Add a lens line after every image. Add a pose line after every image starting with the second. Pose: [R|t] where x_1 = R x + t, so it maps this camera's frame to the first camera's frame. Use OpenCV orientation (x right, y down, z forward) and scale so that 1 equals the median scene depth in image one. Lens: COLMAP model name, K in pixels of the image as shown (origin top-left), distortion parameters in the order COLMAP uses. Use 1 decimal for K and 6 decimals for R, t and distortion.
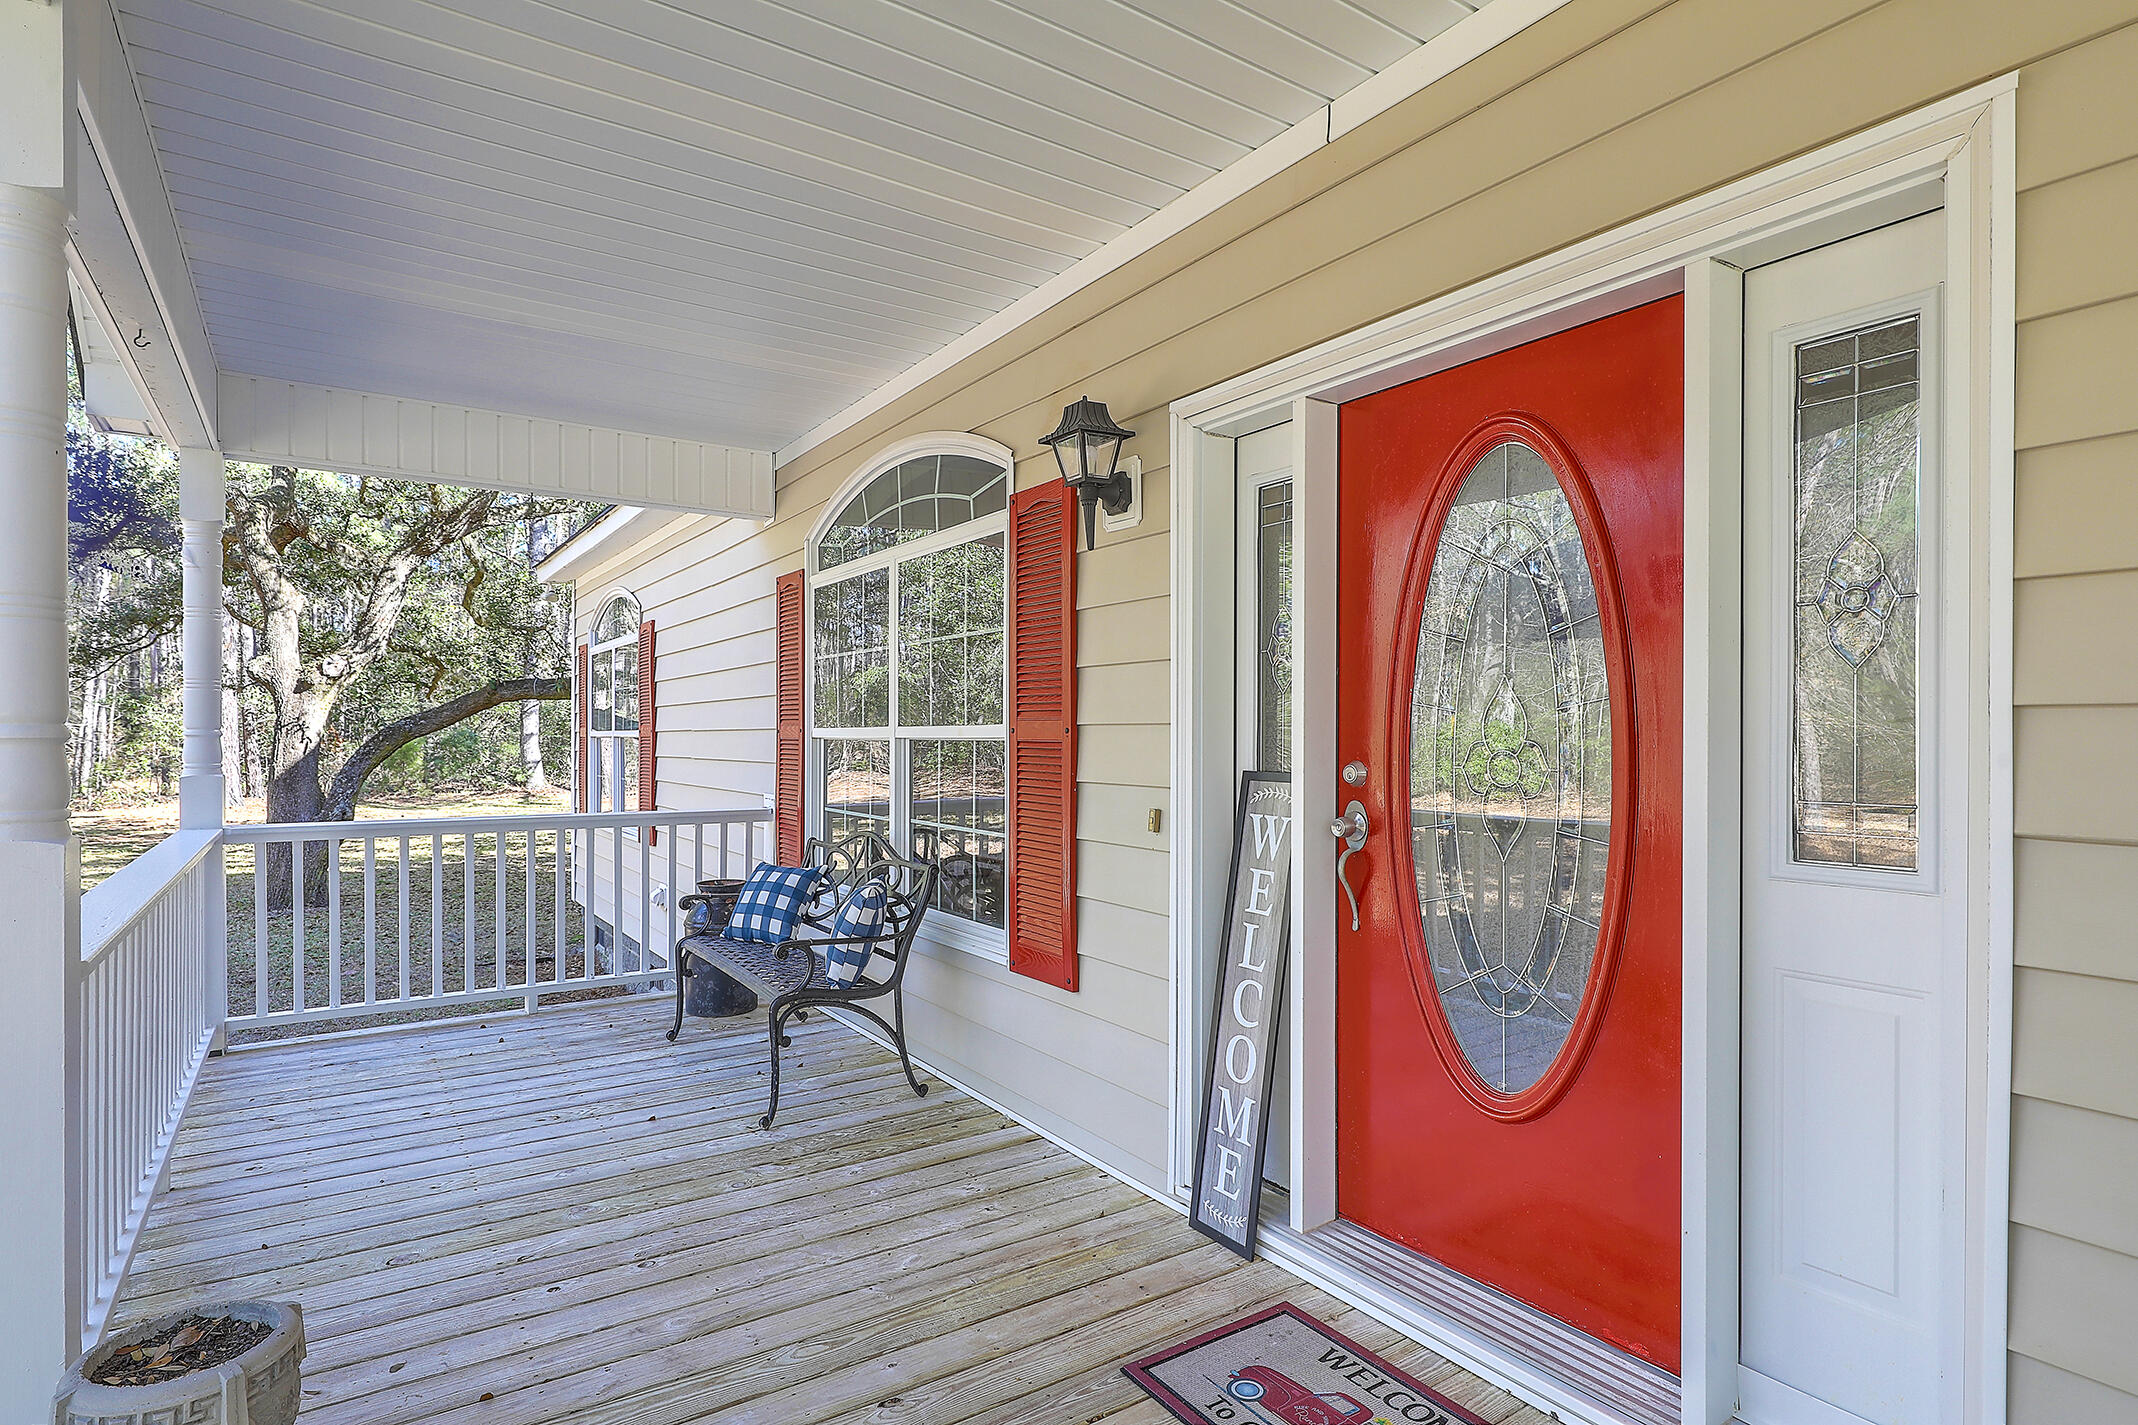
lens RADIAL K [[1088.1, 0, 1069.0], [0, 1088.1, 712.5], [0, 0, 1]] dist [-0.013309, -0.000155]
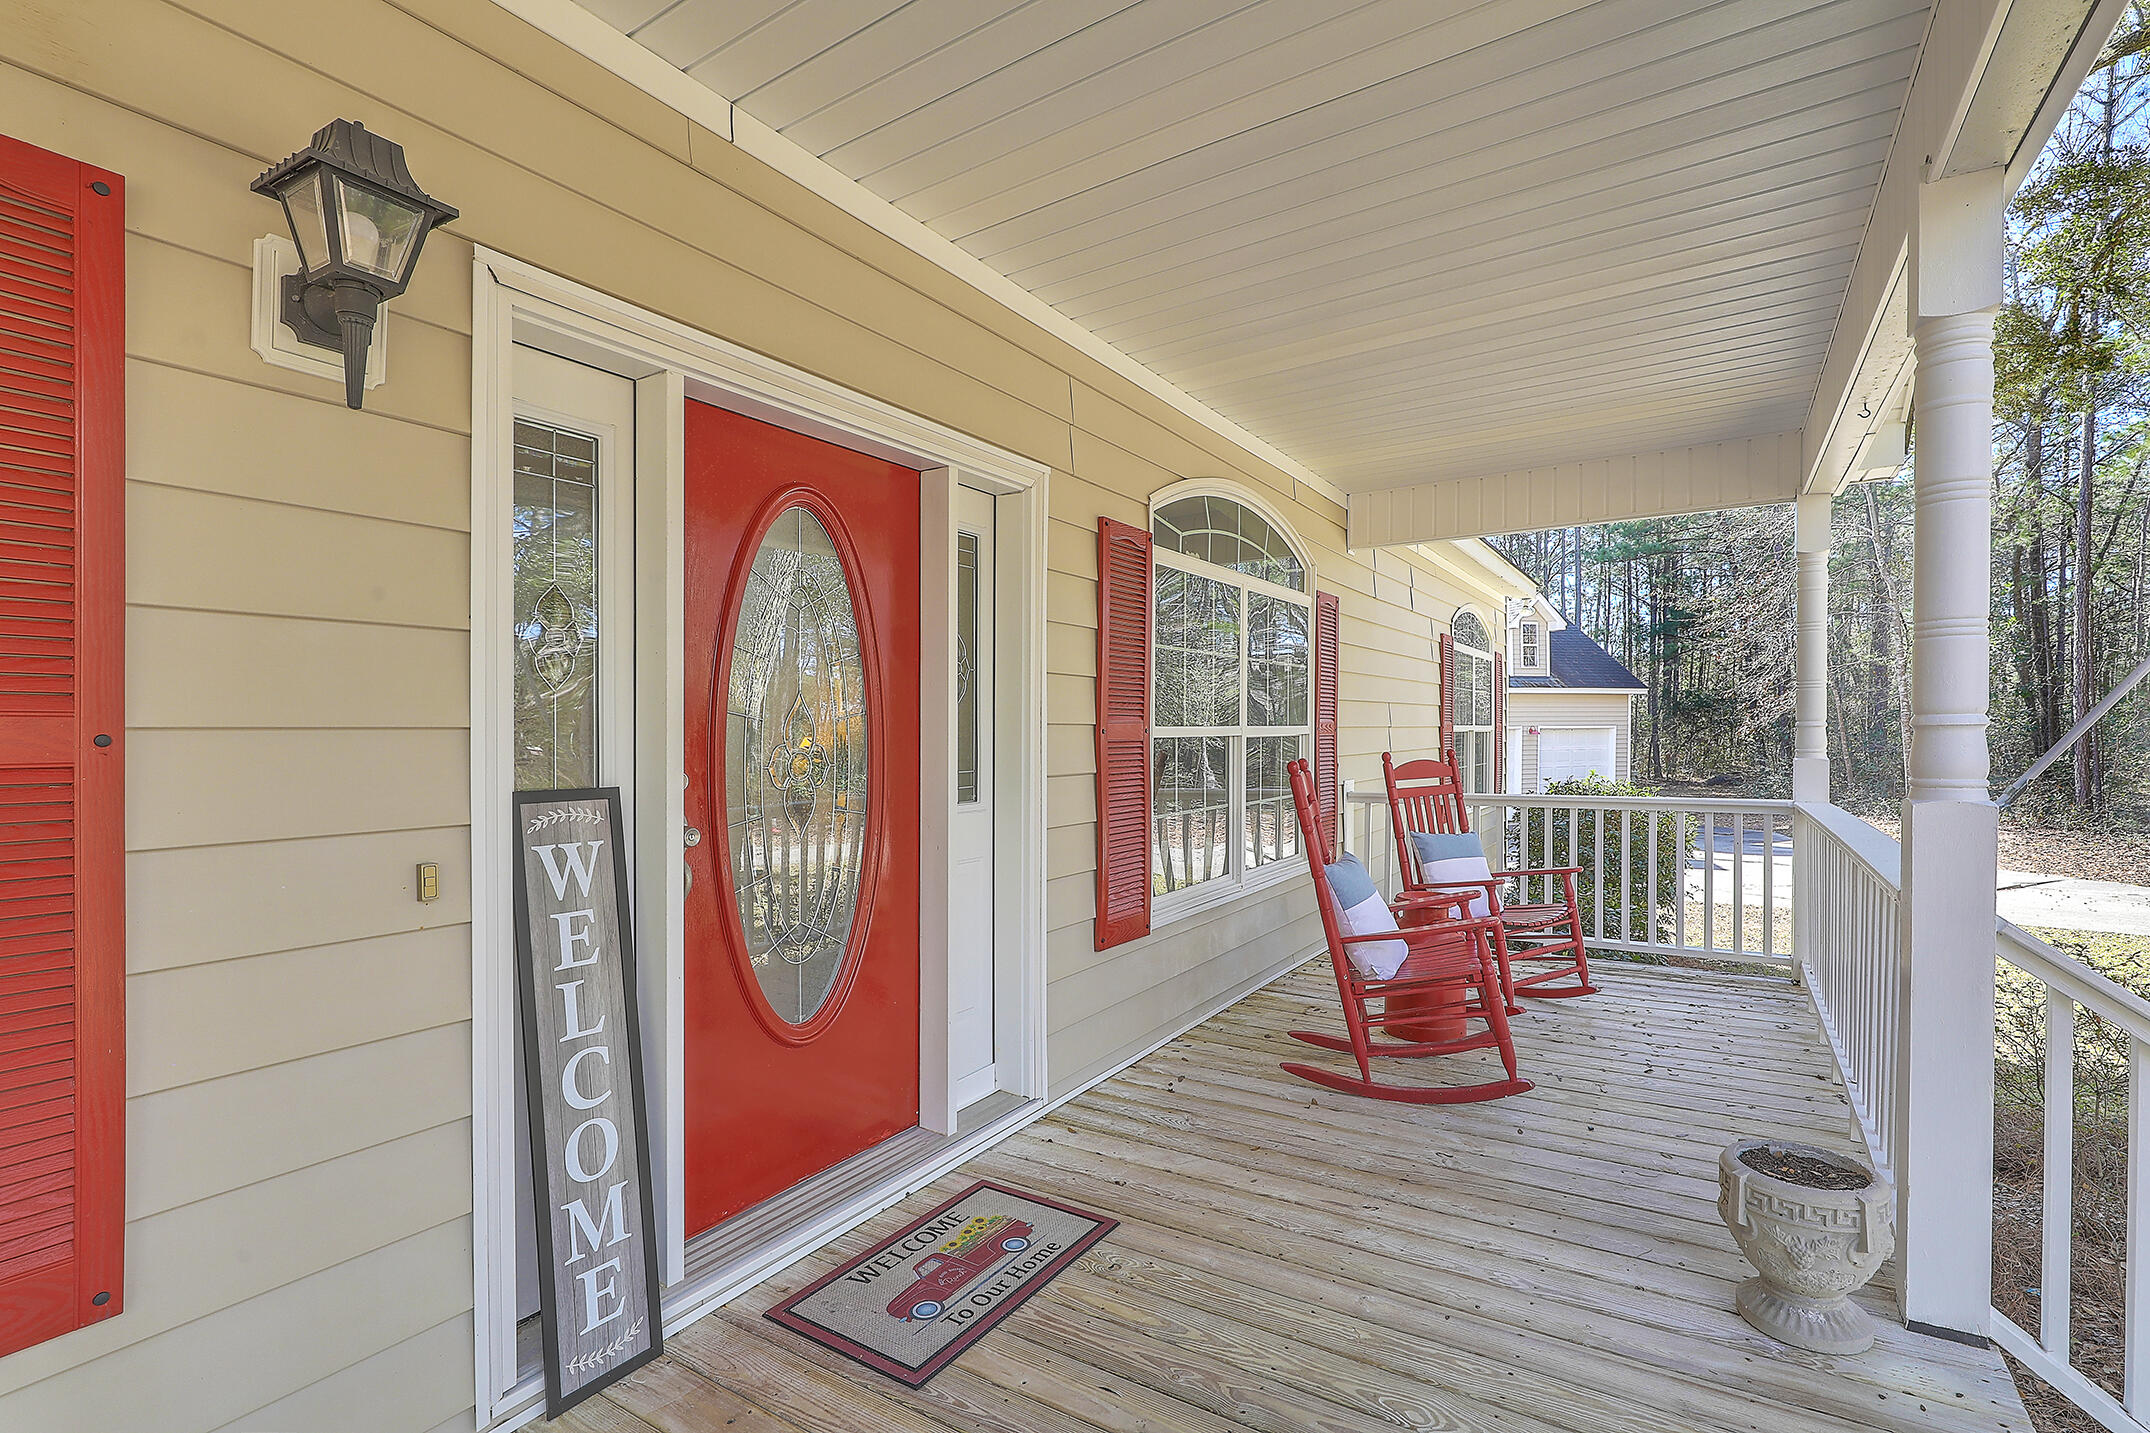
lens RADIAL K [[992.1, 0, 1078.2], [0, 992.1, 750.6], [0, 0, 1]] dist [0.000808, 0.000082]
pose [[-0.397143, -0.009179, 0.917711, -0.666859], [-0.004065, 0.999958, 0.008243, 0.018885], [-0.917748, -0.000457, -0.397163, 0.986857]]
